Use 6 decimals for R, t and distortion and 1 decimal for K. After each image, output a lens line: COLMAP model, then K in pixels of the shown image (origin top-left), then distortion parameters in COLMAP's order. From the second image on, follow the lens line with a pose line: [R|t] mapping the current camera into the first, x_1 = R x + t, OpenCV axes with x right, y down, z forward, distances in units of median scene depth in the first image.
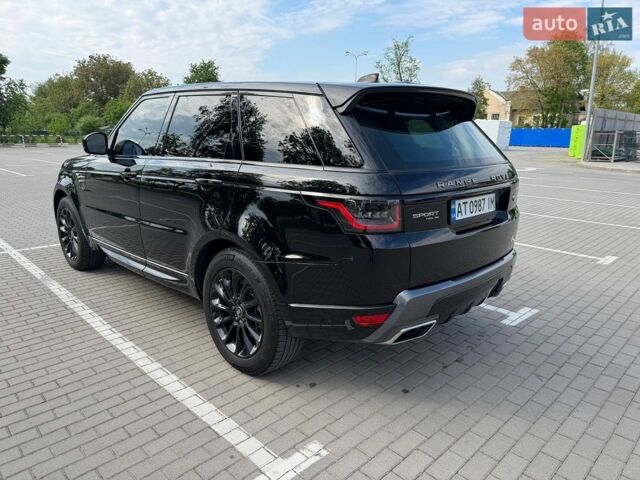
lens RADIAL K [[456.4, 0, 320.8], [0, 456.4, 239.4], [0, 0, 1]] dist [0.038382, -0.057933]
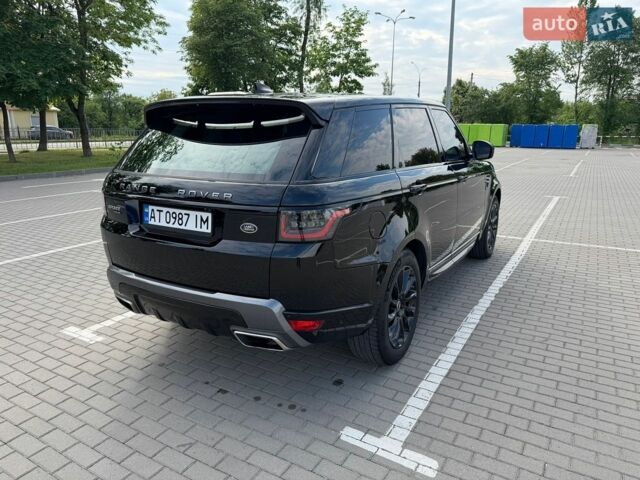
lens RADIAL K [[456.4, 0, 320.8], [0, 456.4, 239.4], [0, 0, 1]] dist [0.038382, -0.057933]
pose [[0.232717, 0.206719, -0.950321, 1.398328], [-0.216261, 0.963684, 0.156667, -0.258401], [0.948195, 0.169059, 0.268971, 1.079274]]
